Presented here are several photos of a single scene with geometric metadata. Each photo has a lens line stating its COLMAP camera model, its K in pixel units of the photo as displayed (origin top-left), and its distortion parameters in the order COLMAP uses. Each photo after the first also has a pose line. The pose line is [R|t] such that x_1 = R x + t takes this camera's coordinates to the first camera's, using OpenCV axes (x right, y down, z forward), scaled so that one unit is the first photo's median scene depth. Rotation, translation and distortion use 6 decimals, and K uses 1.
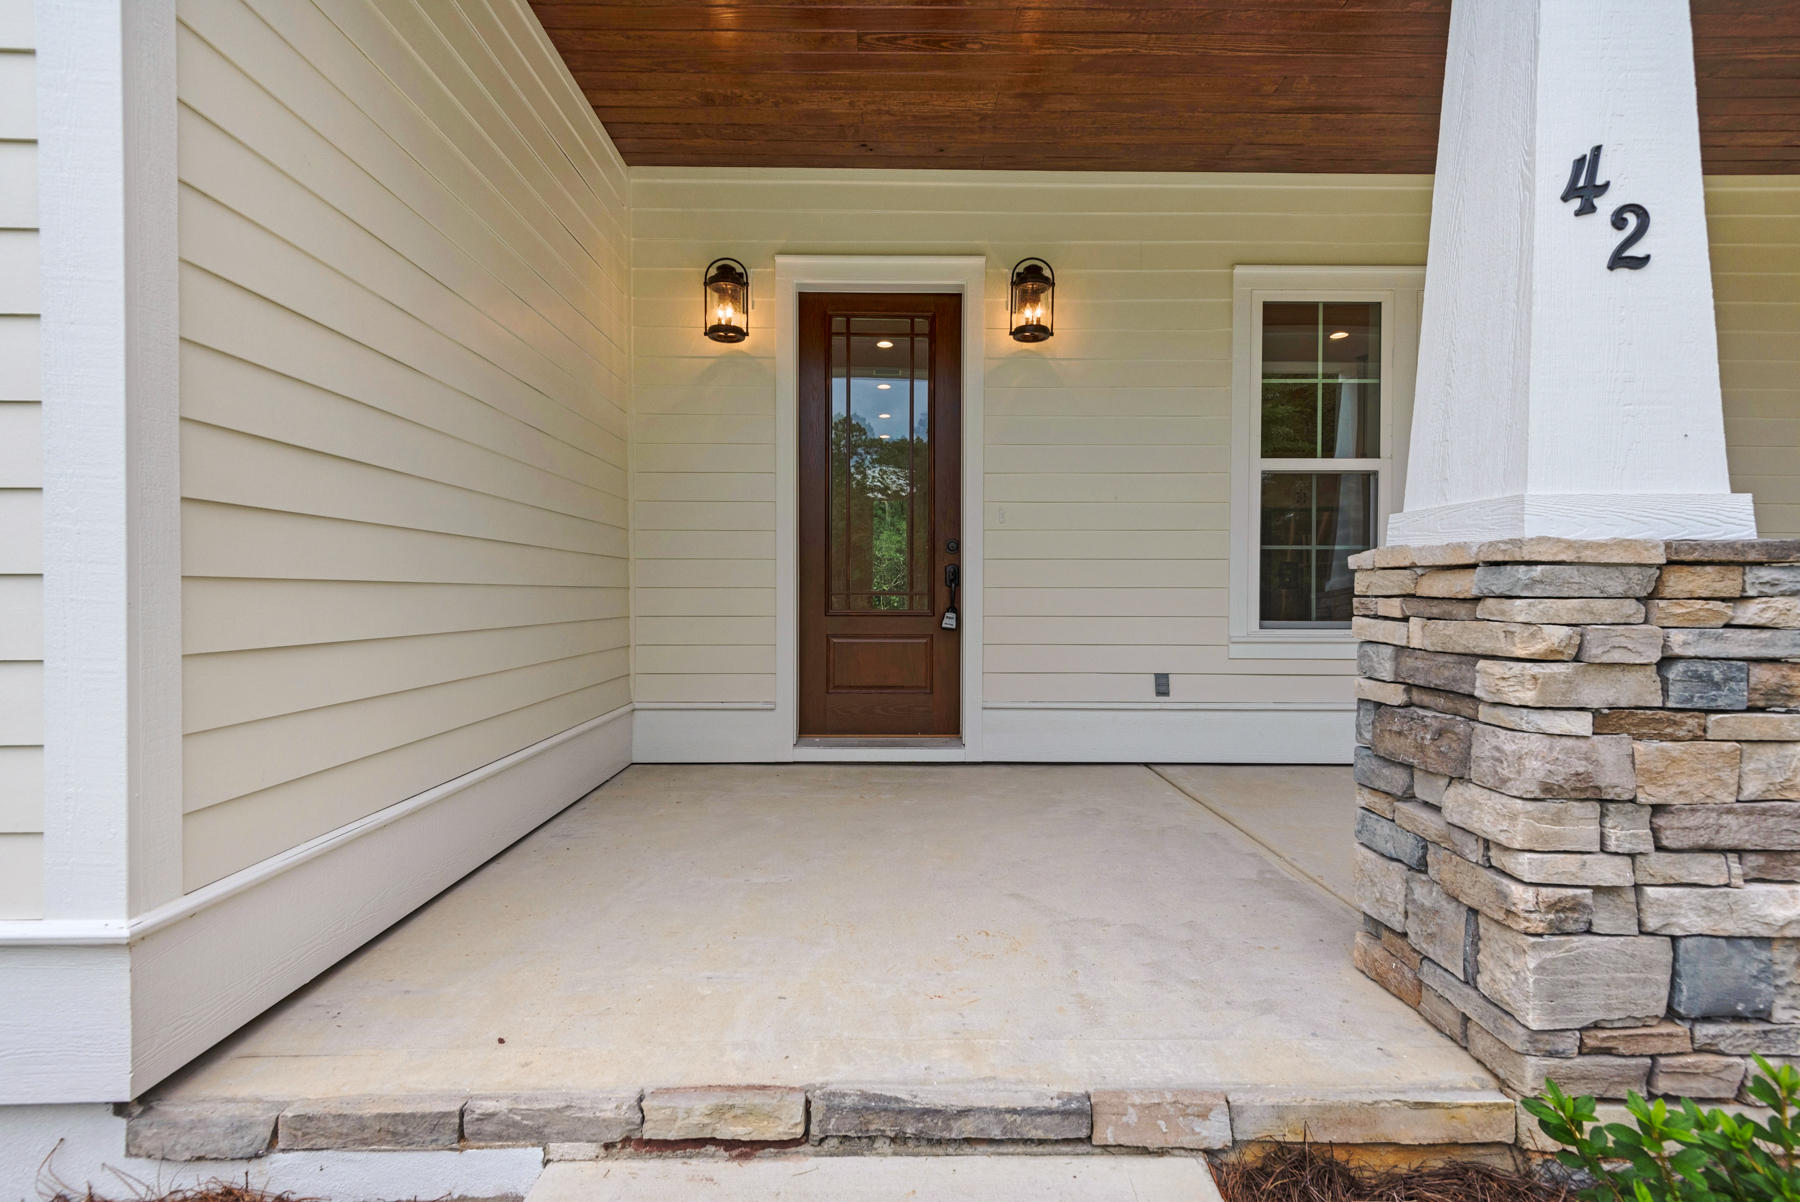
lens RADIAL K [[827.4, 0, 900.0], [0, 827.4, 601.0], [0, 0, 1]] dist [0.002393, 0.000079]
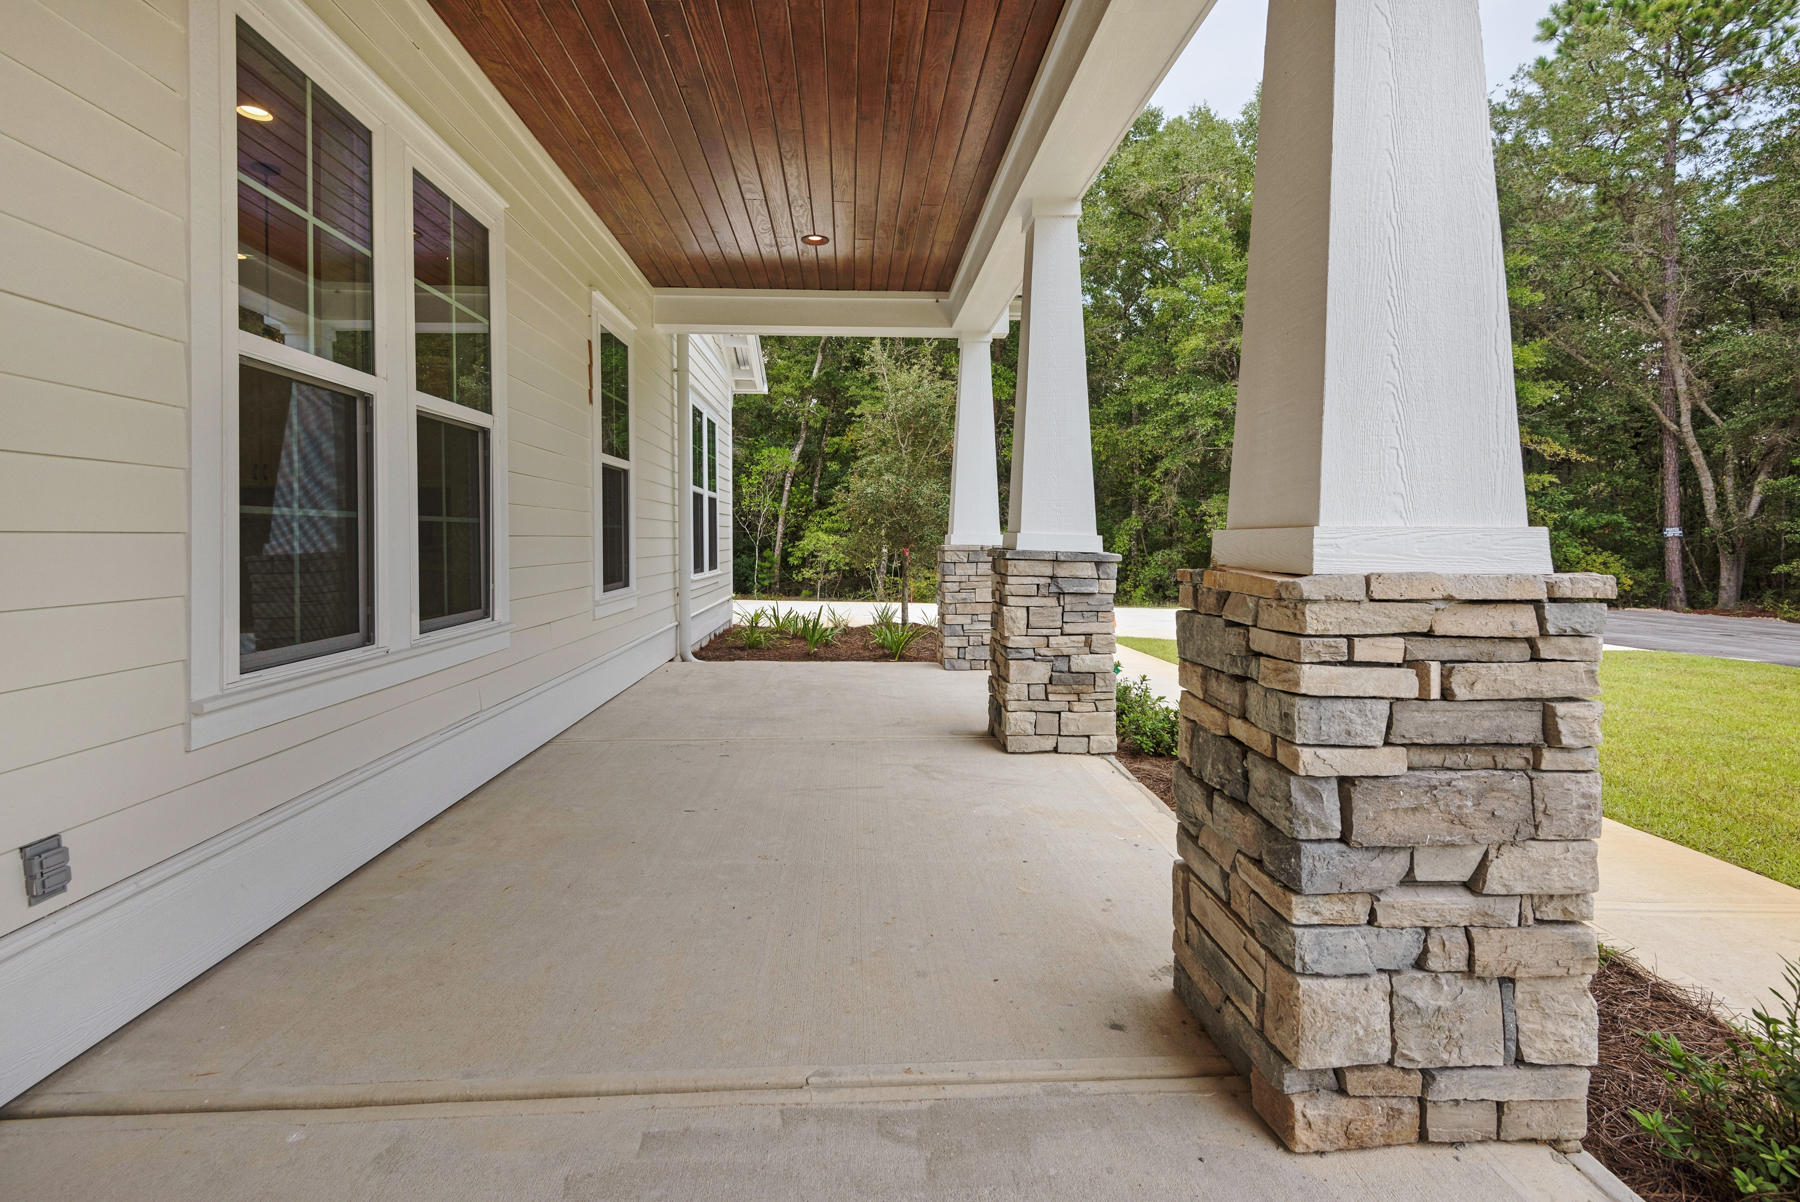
lens RADIAL K [[826.0, 0, 894.7], [0, 826.0, 554.6], [0, 0, 1]] dist [0.006894, -0.000196]
pose [[-0.040922, -0.010451, 0.999108, -0.108980], [0.007389, 0.999915, 0.010762, -0.063349], [-0.999135, 0.007823, -0.040841, 1.012898]]
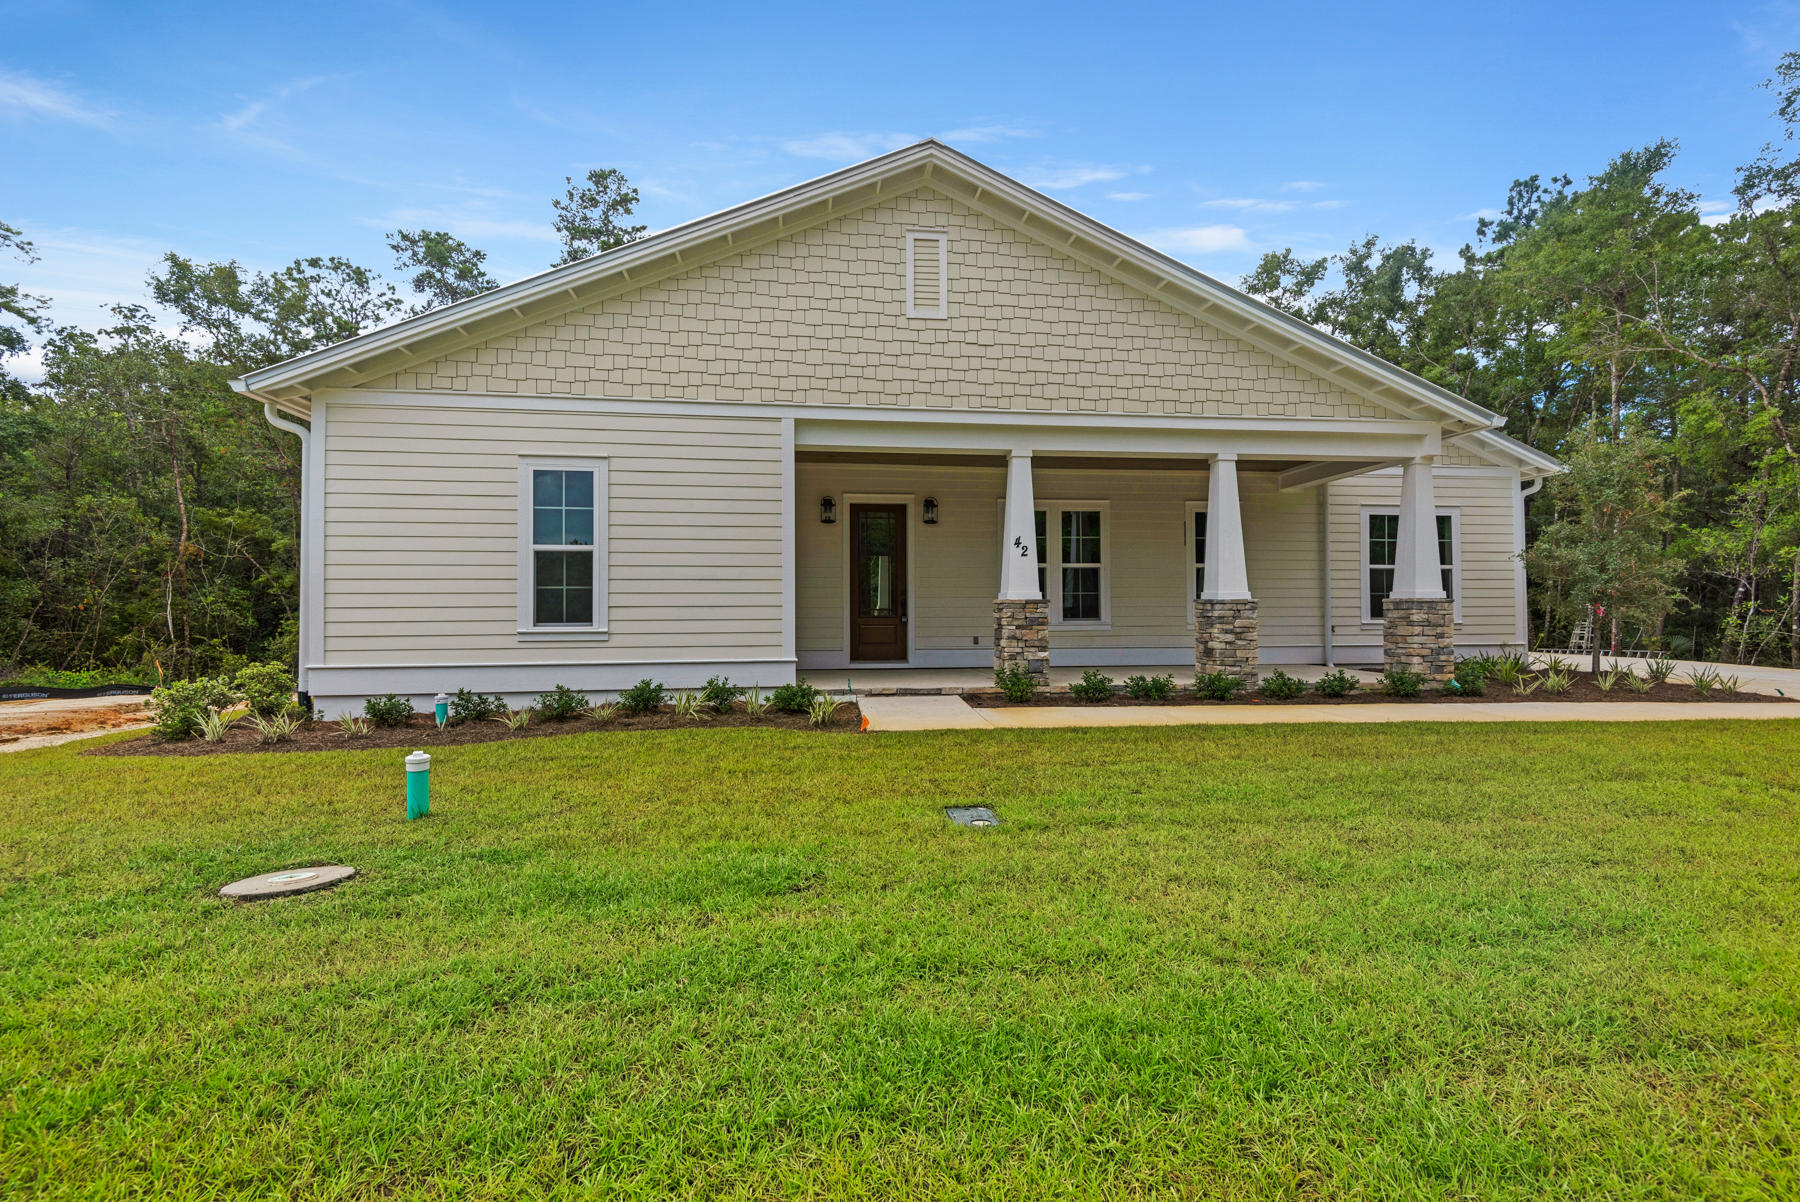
lens RADIAL K [[827.4, 0, 900.0], [0, 827.4, 601.0], [0, 0, 1]] dist [0.002393, 0.000079]
pose [[0.993002, -0.007249, 0.117879, -0.459592], [0.010232, 0.999642, -0.024722, 0.048436], [-0.117658, 0.025755, 0.992720, -2.932814]]
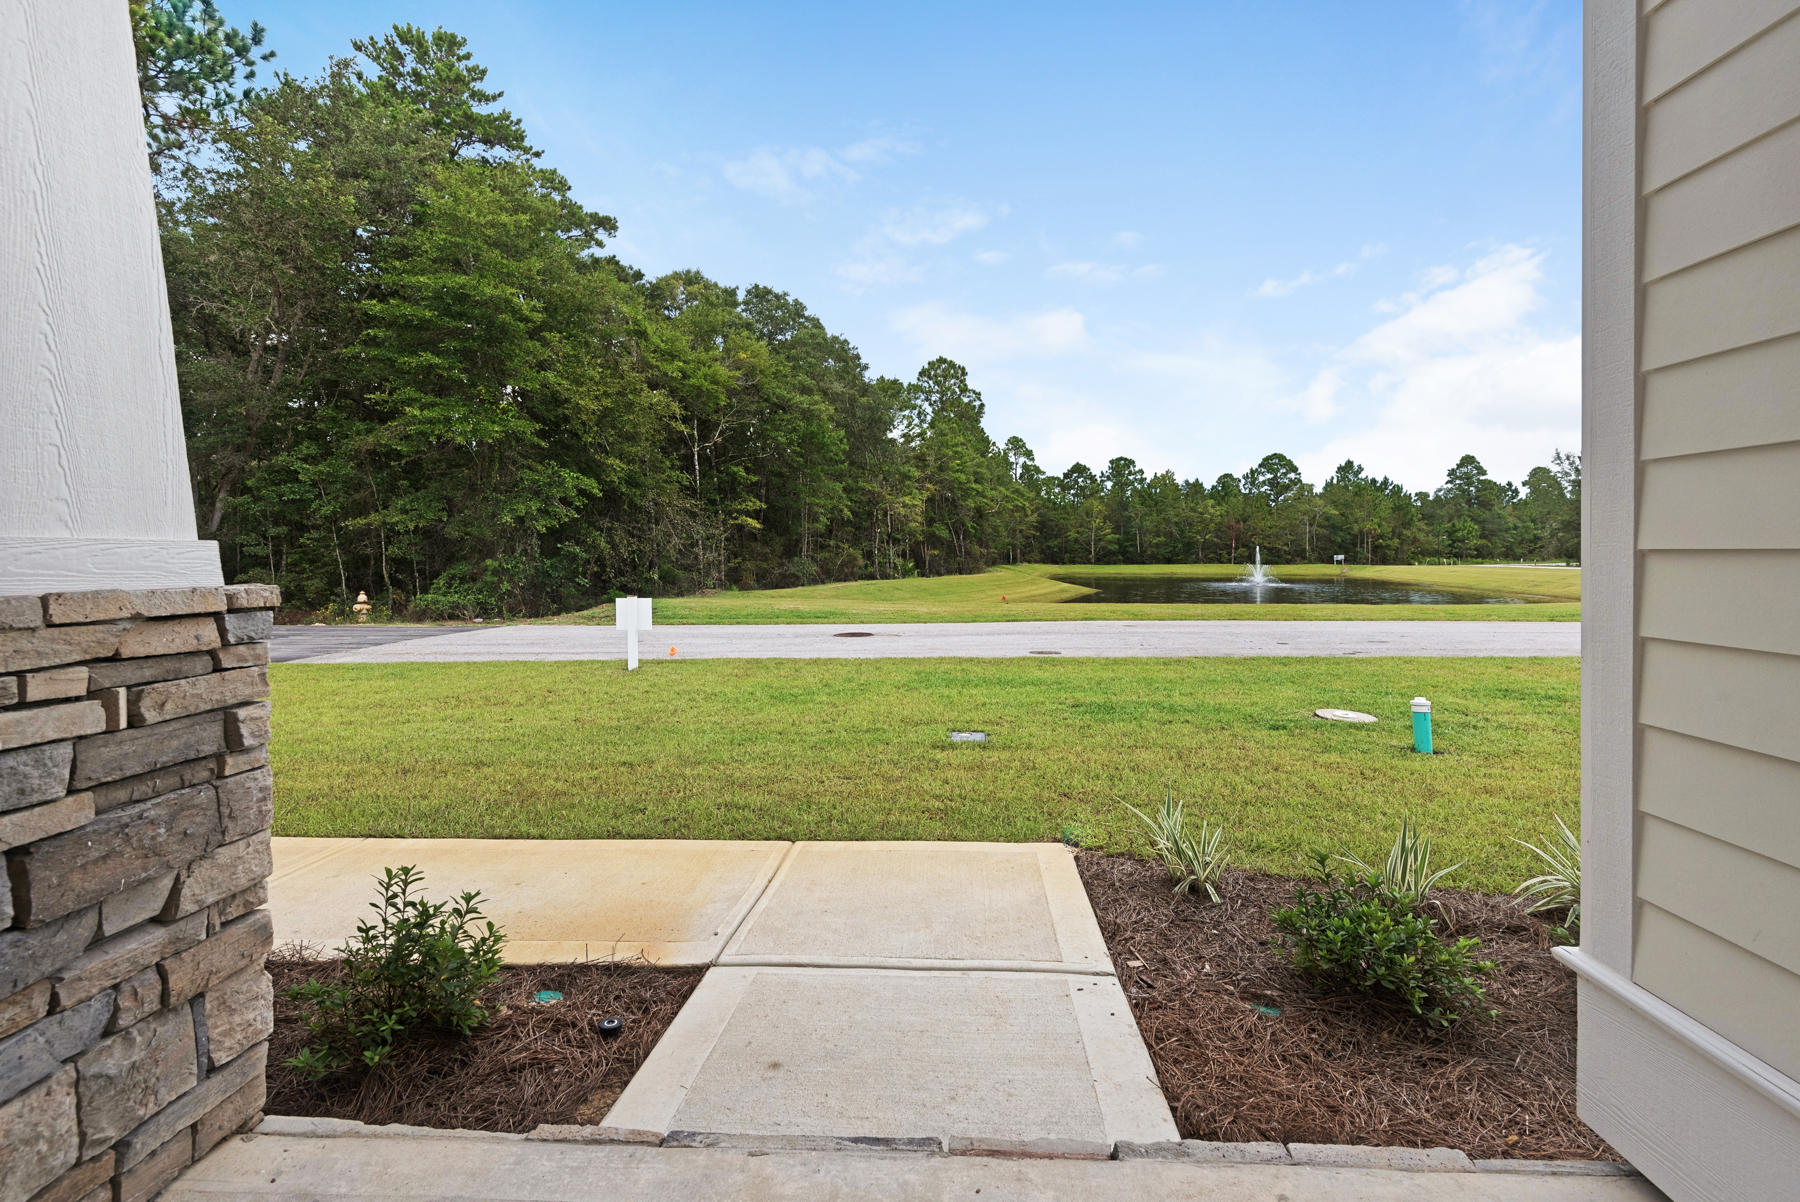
lens RADIAL K [[870.7, 0, 896.9], [0, 870.7, 565.7], [0, 0, 1]] dist [0.000955, -0.000016]
pose [[-0.998088, 0.007154, 0.061397, -0.075311], [0.008601, 0.999691, 0.023334, -0.065331], [-0.061211, 0.023817, -0.997841, 1.121909]]
